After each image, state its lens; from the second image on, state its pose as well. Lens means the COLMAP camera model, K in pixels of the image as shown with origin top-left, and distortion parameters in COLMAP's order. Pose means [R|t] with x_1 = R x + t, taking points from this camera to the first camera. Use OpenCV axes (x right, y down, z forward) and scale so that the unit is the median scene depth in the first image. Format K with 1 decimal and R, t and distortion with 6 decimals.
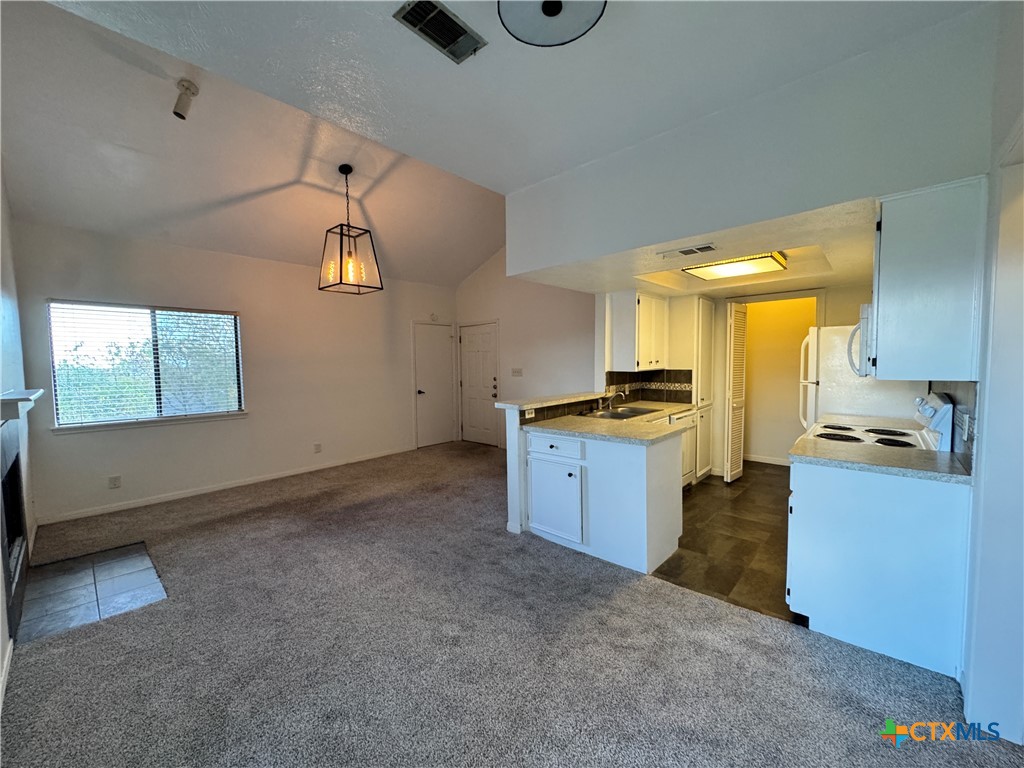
lens RADIAL K [[407.0, 0, 511.8], [0, 407.0, 383.8], [0, 0, 1]] dist [-0.001115, -0.000291]
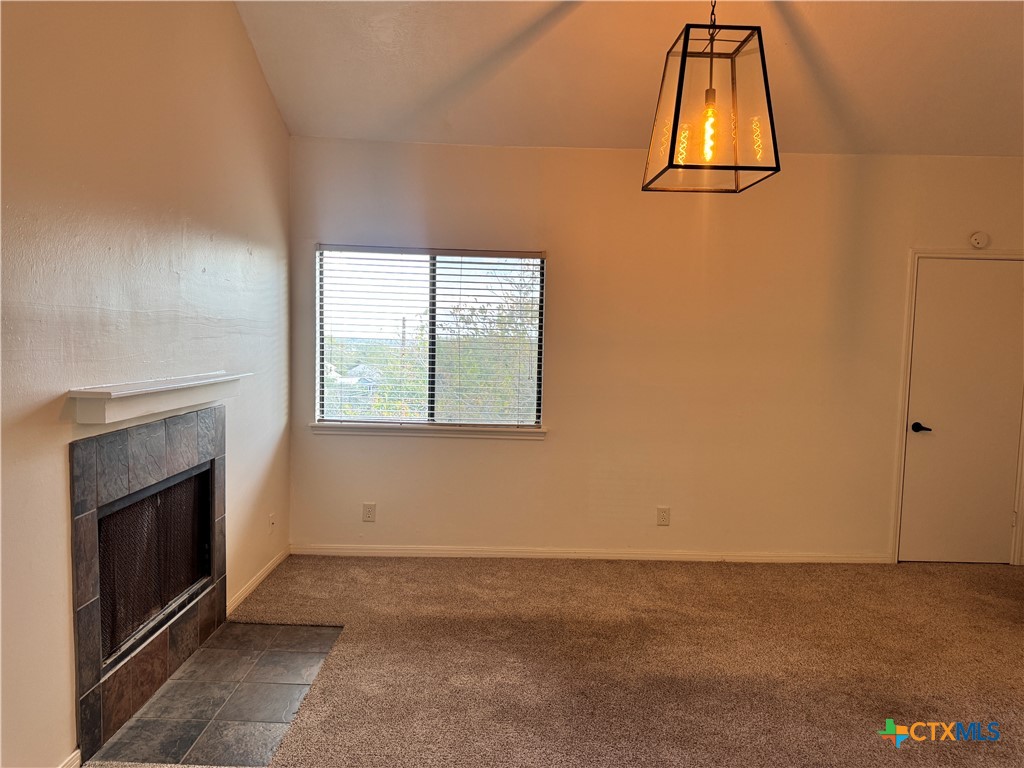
lens RADIAL K [[722.1, 0, 505.1], [0, 722.1, 388.3], [0, 0, 1]] dist [0.060134, -0.065945]
pose [[0.682898, 0.081006, -0.726009, 0.032496], [-0.072113, 0.996454, 0.043351, -0.032813], [0.726946, 0.022750, 0.686318, 0.328443]]
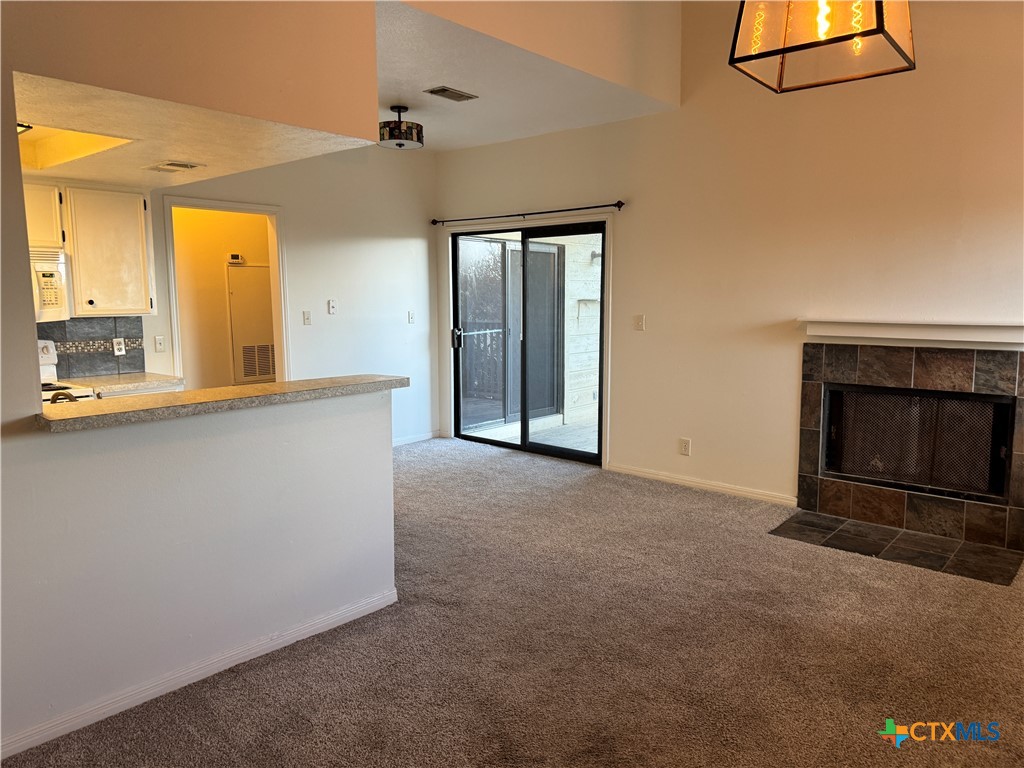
lens RADIAL K [[722.1, 0, 511.9], [0, 722.1, 383.2], [0, 0, 1]] dist [0.060134, -0.065945]
pose [[-0.998887, 0.026583, -0.038957, -0.100304], [0.019353, 0.984303, 0.175422, -0.083400], [0.043009, 0.174473, -0.983722, 1.488177]]
